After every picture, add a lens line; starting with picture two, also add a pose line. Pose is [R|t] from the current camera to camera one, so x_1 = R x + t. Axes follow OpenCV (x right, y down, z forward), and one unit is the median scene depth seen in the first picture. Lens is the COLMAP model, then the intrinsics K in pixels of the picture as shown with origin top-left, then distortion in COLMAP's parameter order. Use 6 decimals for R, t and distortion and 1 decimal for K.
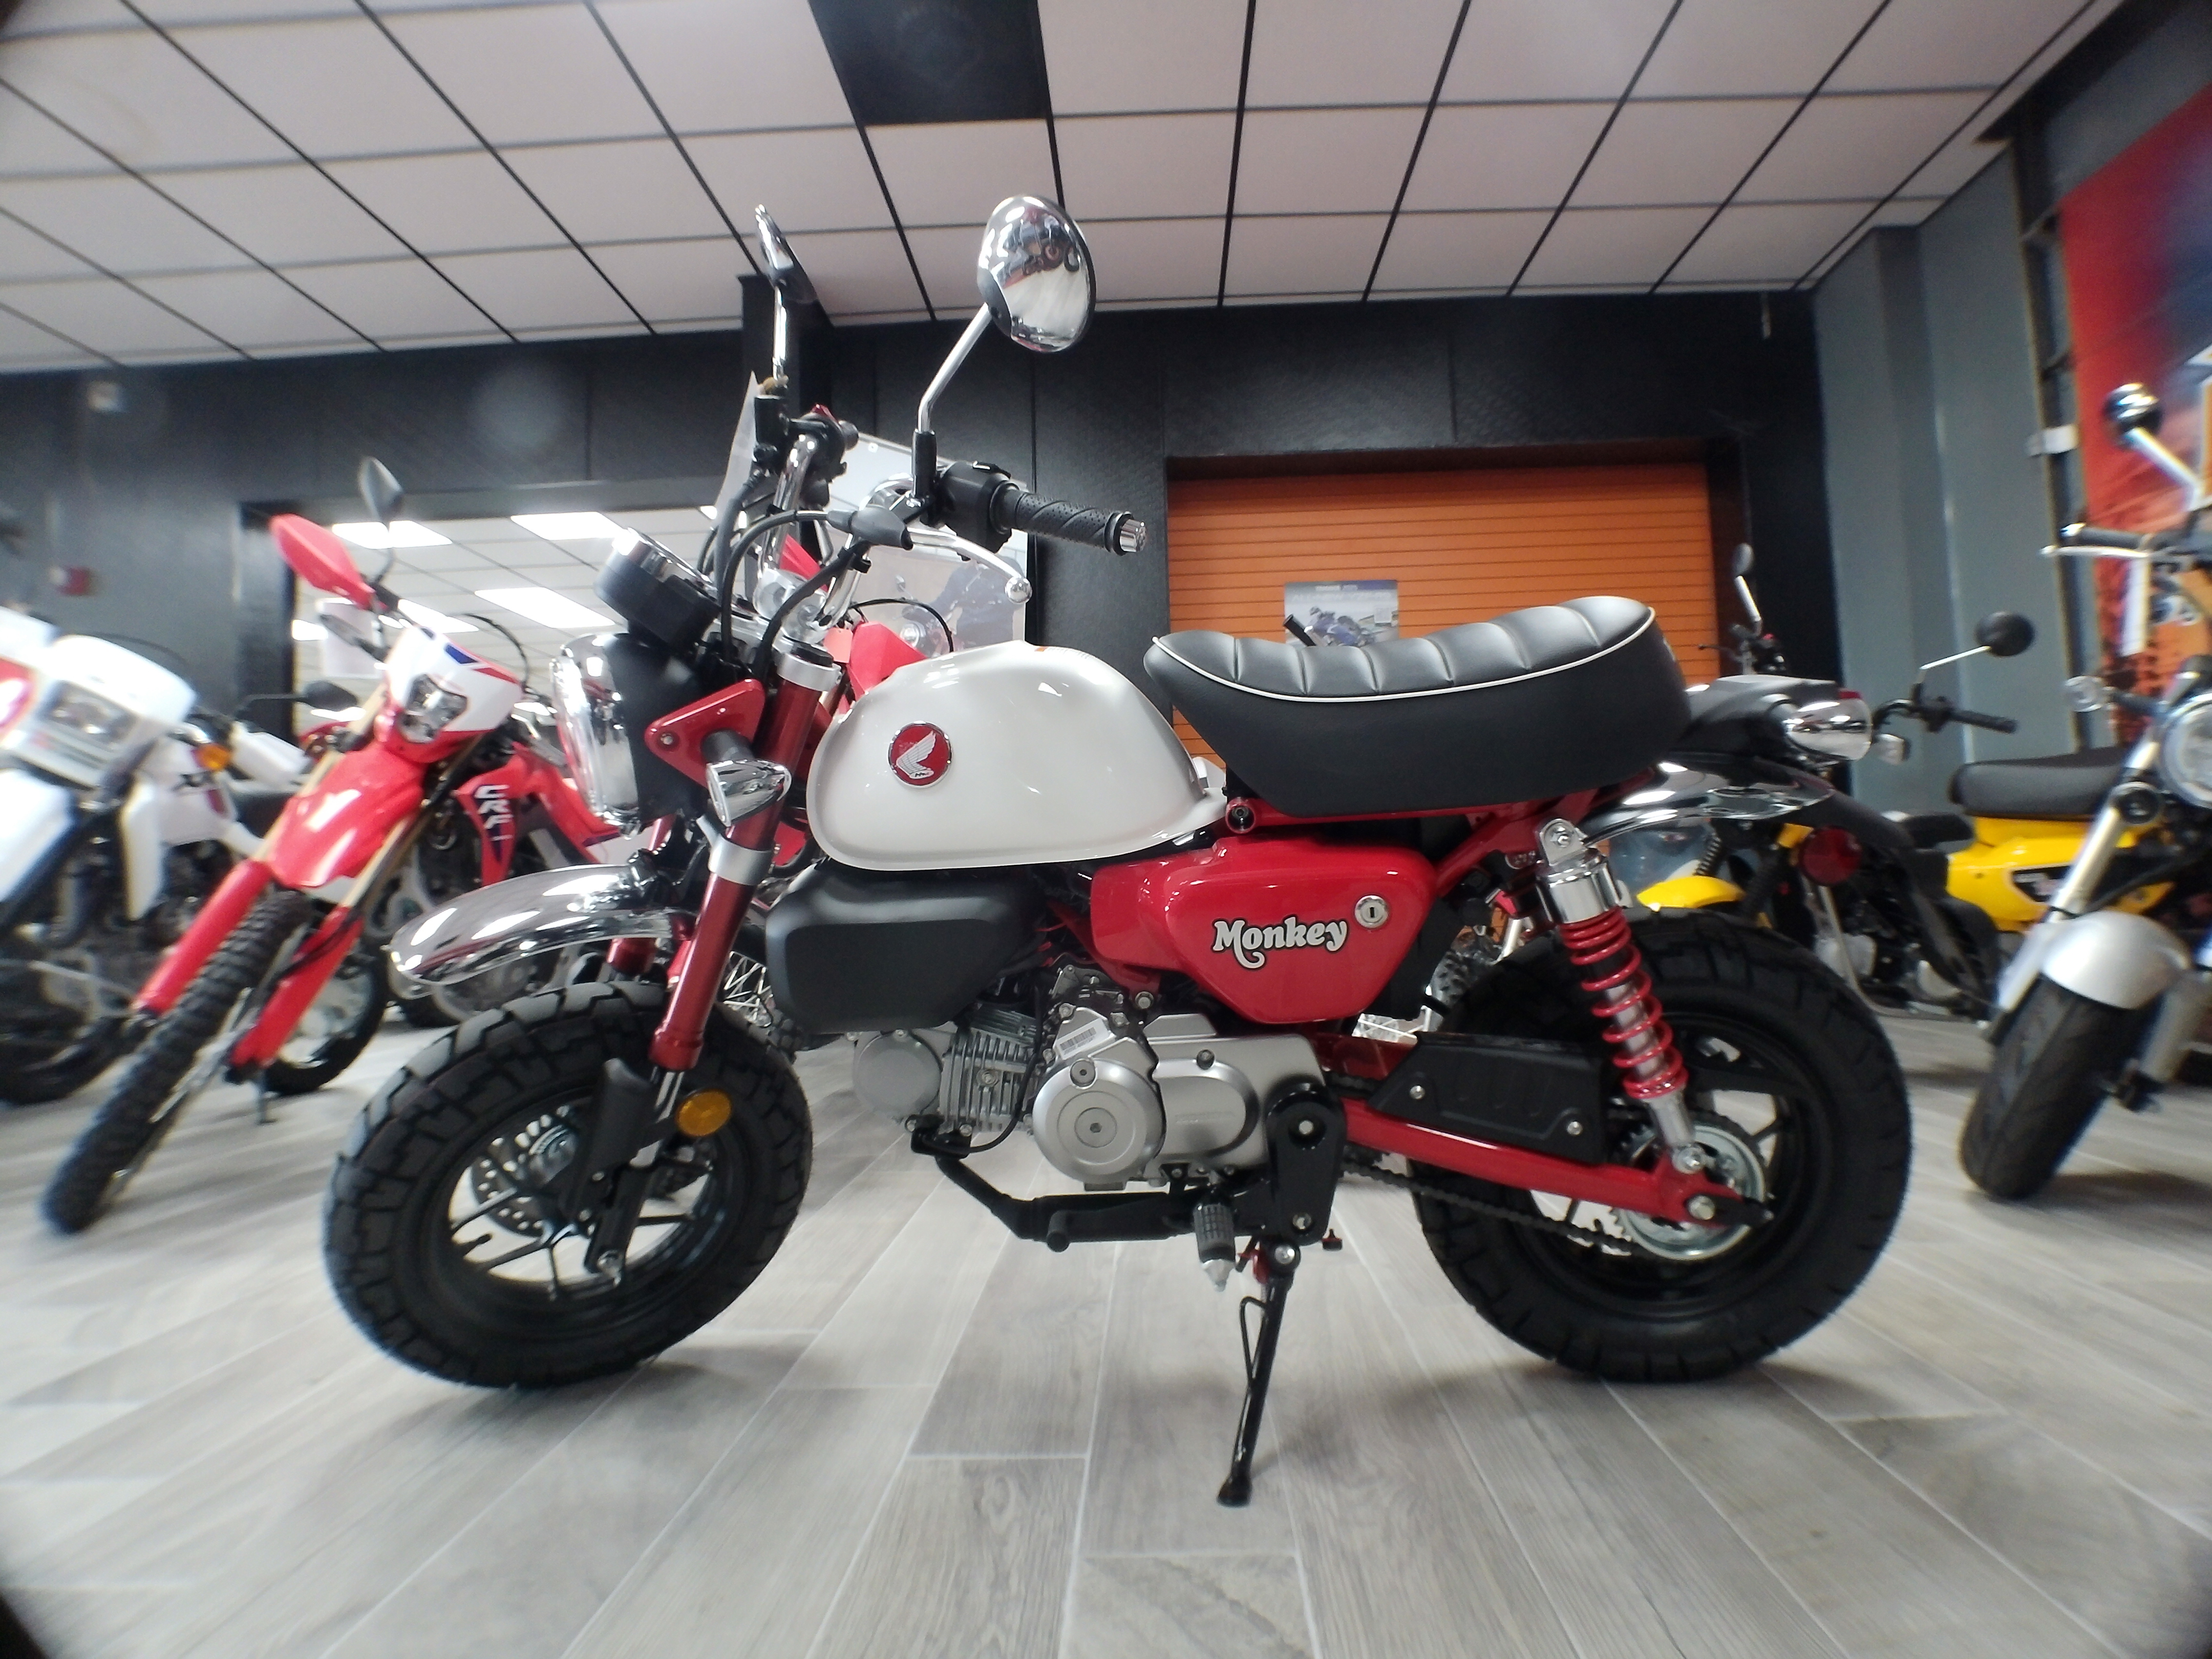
lens RADIAL K [[1216.9, 0, 1139.5], [0, 1216.9, 816.4], [0, 0, 1]] dist [-0.052744, 0.020951]
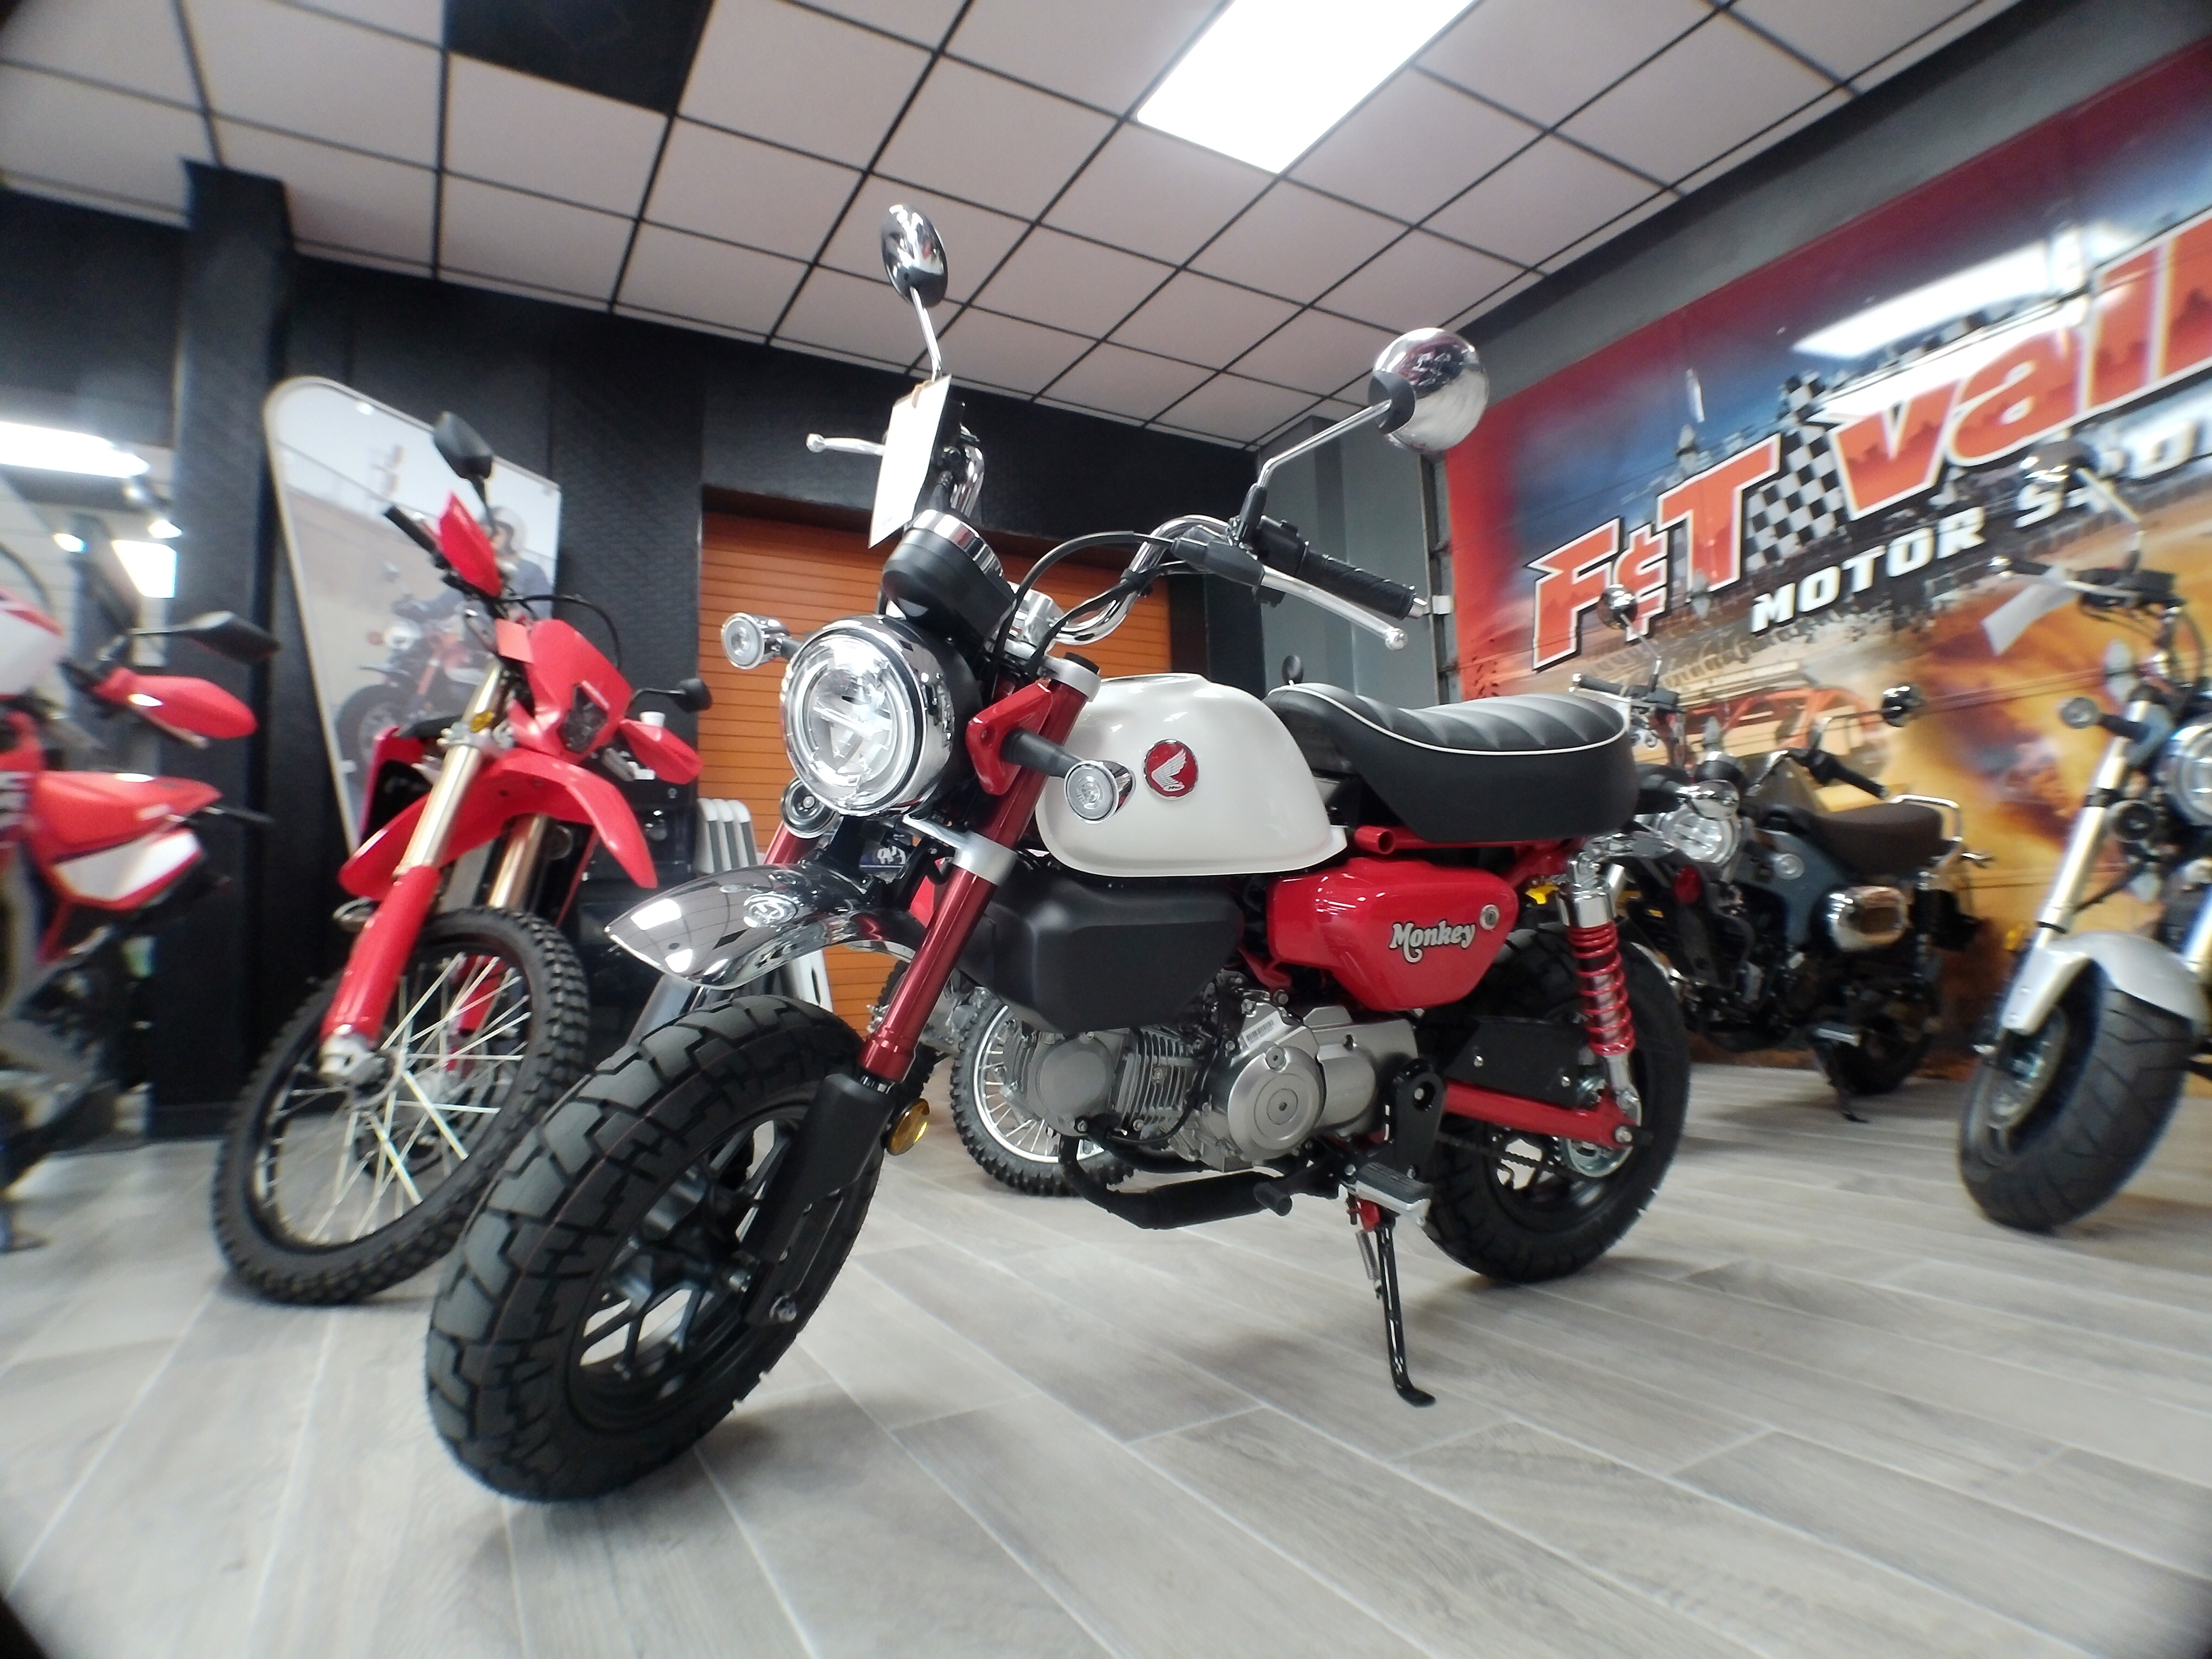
lens RADIAL K [[1216.9, 0, 1139.5], [0, 1216.9, 816.4], [0, 0, 1]] dist [-0.052744, 0.020951]
pose [[0.846167, 0.057747, 0.529779, -0.766045], [-0.028695, 0.997607, -0.062909, 0.059608], [-0.532144, 0.038029, 0.845799, 0.096026]]
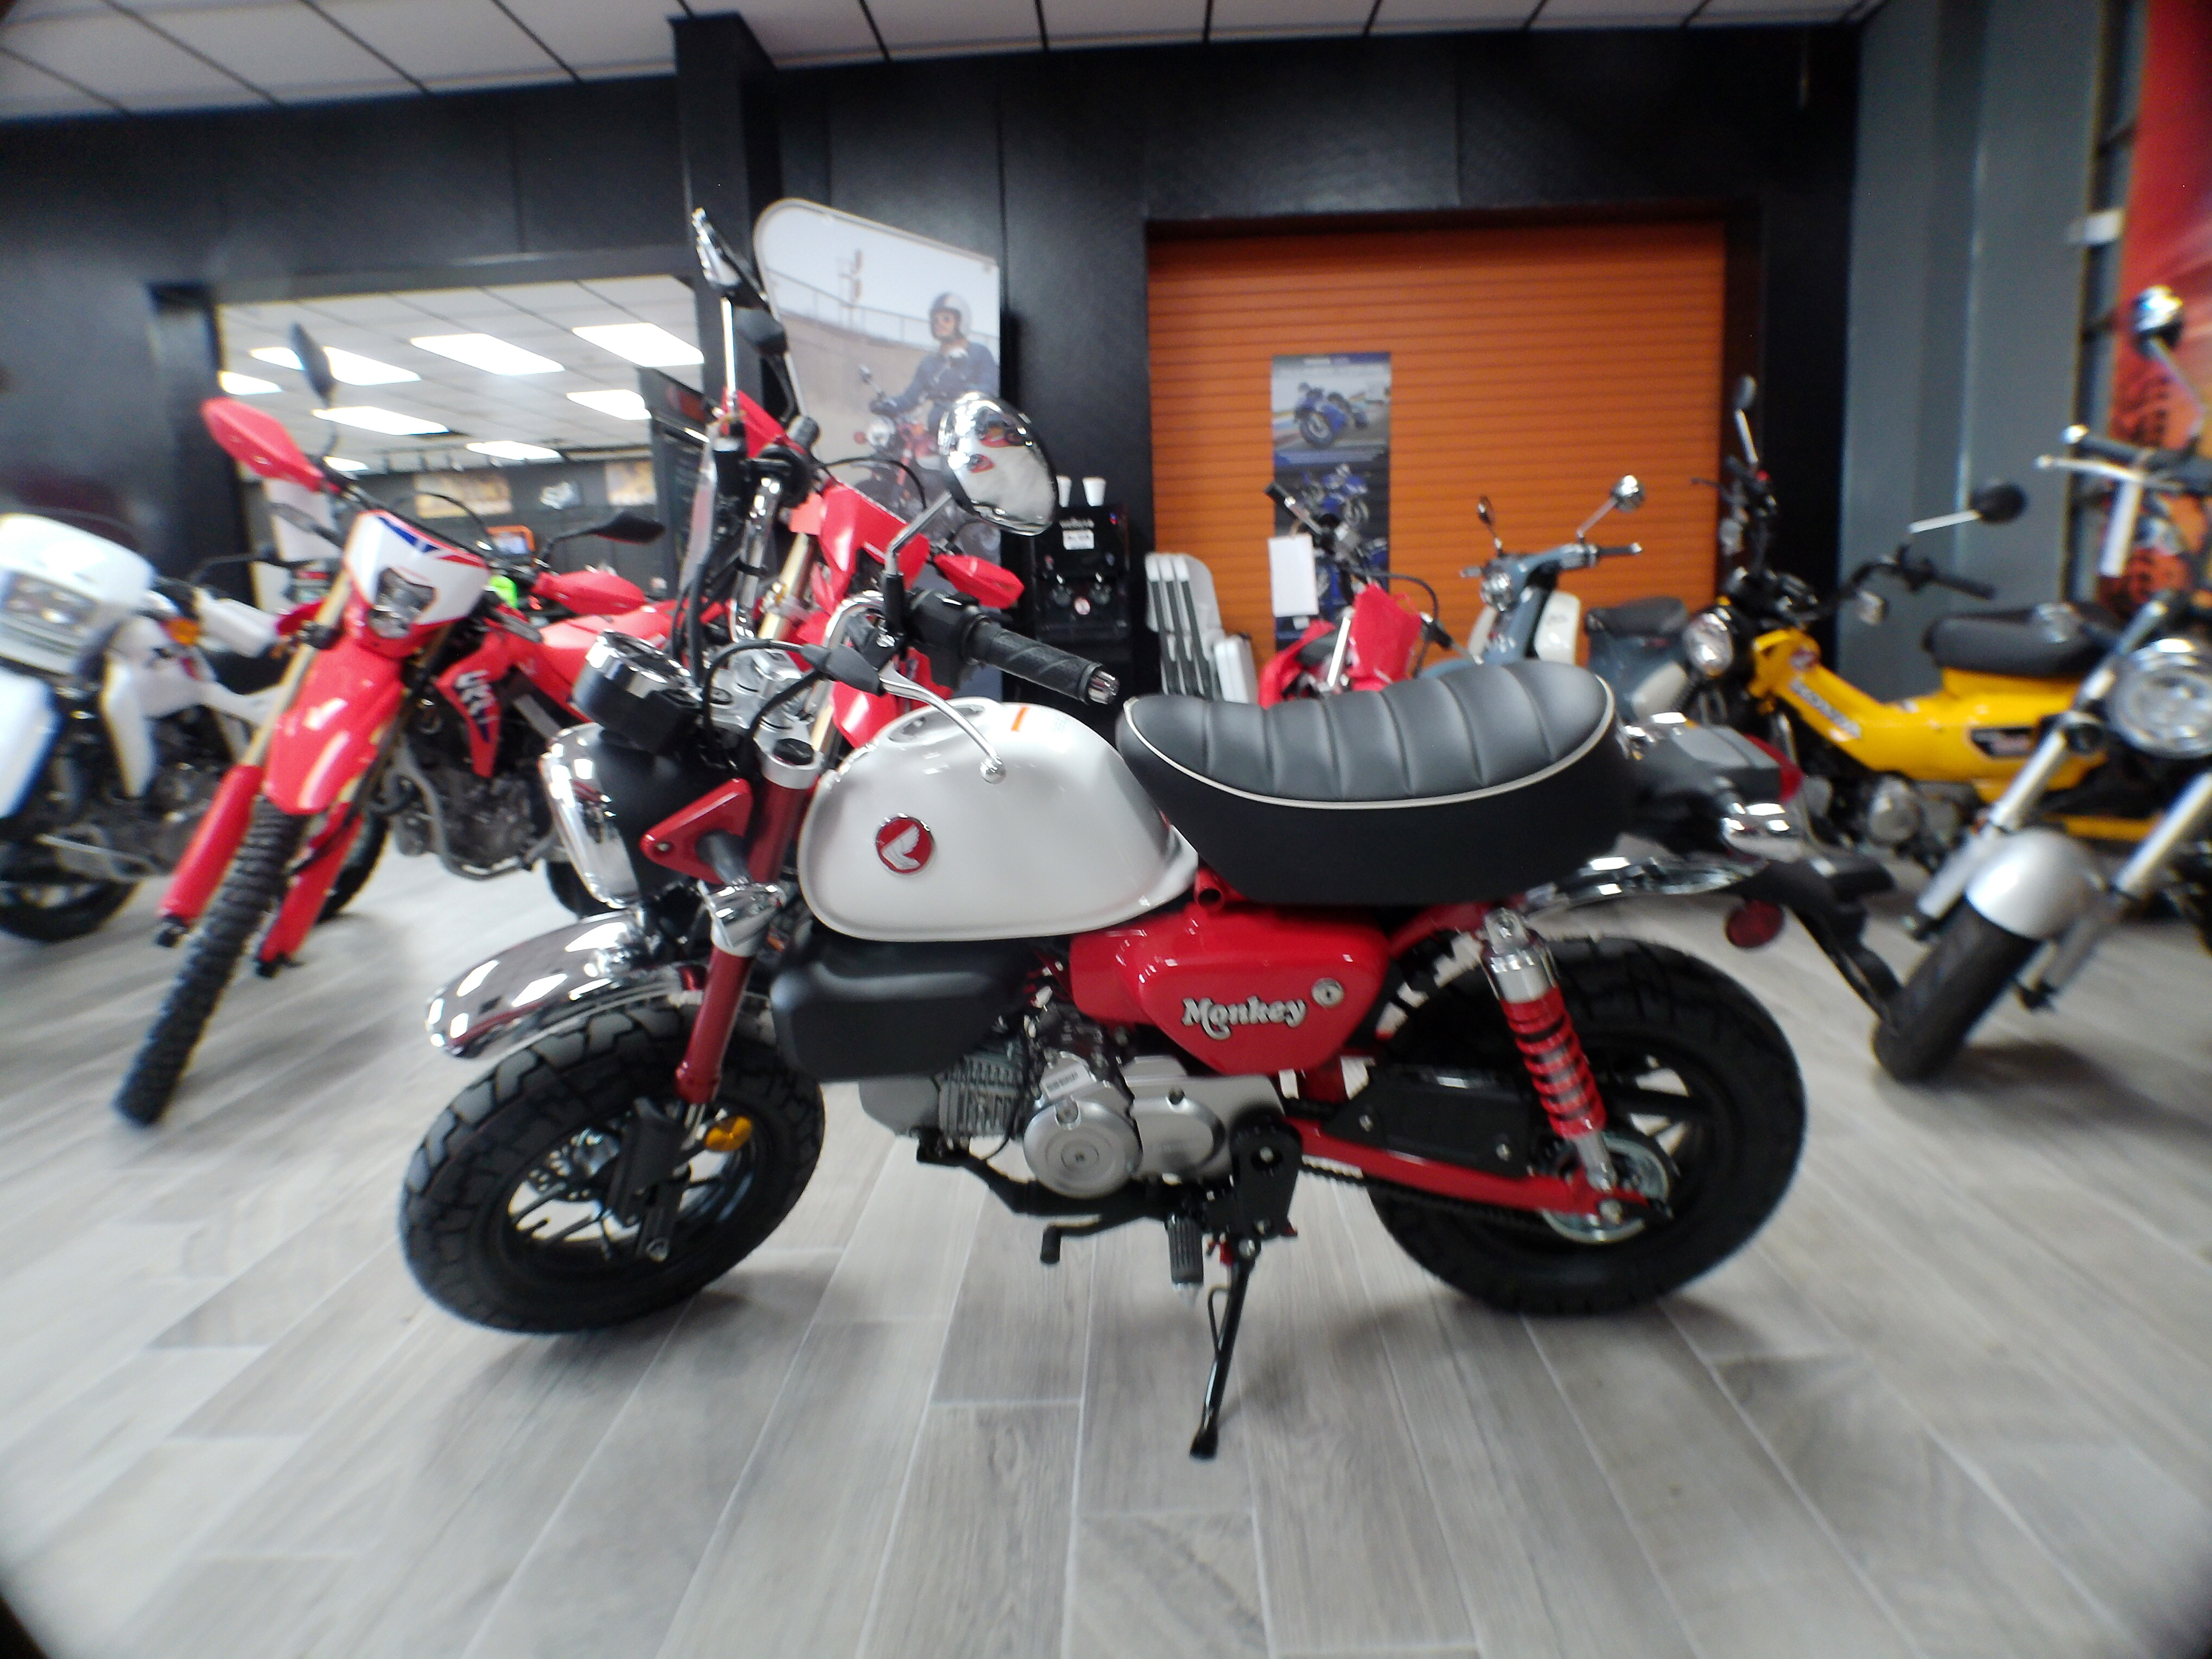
lens RADIAL K [[1216.9, 0, 1139.5], [0, 1216.9, 816.4], [0, 0, 1]] dist [-0.052744, 0.020951]
pose [[0.999748, -0.018839, 0.012176, 0.010601], [0.015451, 0.971859, 0.235055, -0.311949], [-0.016262, -0.234807, 0.971906, -0.024460]]
